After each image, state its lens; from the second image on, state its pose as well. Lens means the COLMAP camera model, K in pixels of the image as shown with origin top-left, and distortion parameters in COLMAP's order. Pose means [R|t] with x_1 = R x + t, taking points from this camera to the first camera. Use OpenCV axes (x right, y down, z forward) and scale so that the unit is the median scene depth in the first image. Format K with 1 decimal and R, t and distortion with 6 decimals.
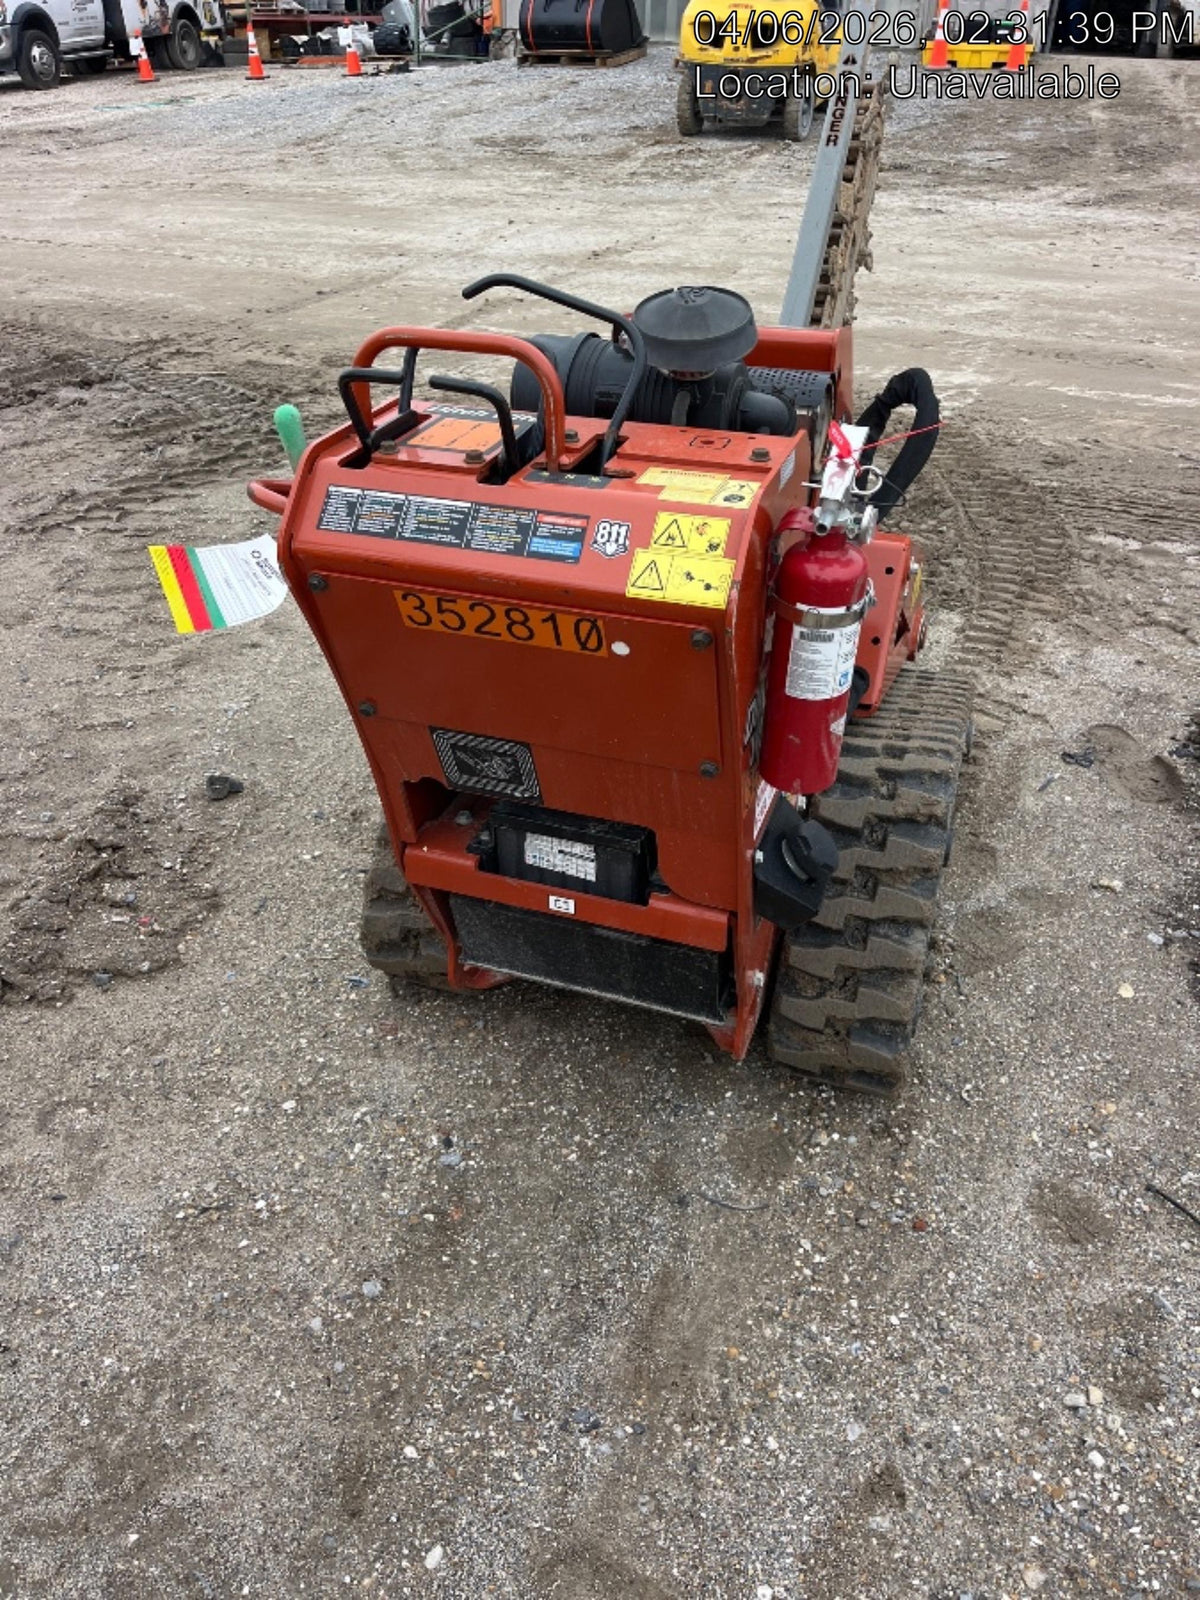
lens RADIAL K [[1238.2, 0, 593.3], [0, 1238.2, 834.1], [0, 0, 1]] dist [0.045457, -0.056901]
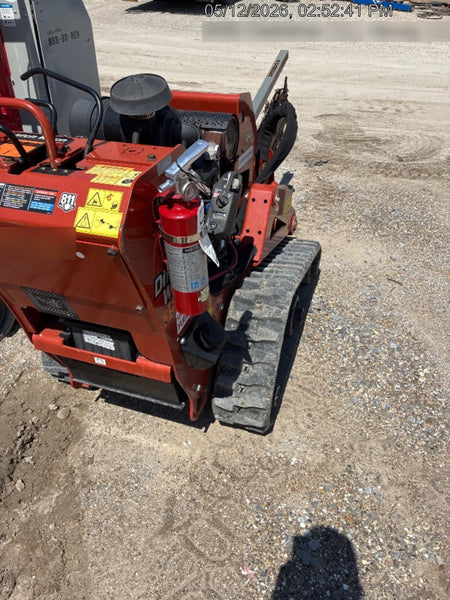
lens RADIAL K [[464.3, 0, 222.5], [0, 464.3, 295.3], [0, 0, 1]] dist [0.045457, -0.056901]
pose [[0.999844, -0.016838, 0.005380, 0.251713], [0.016713, 0.999606, 0.022537, -0.099056], [-0.005757, -0.022443, 0.999732, 0.240967]]
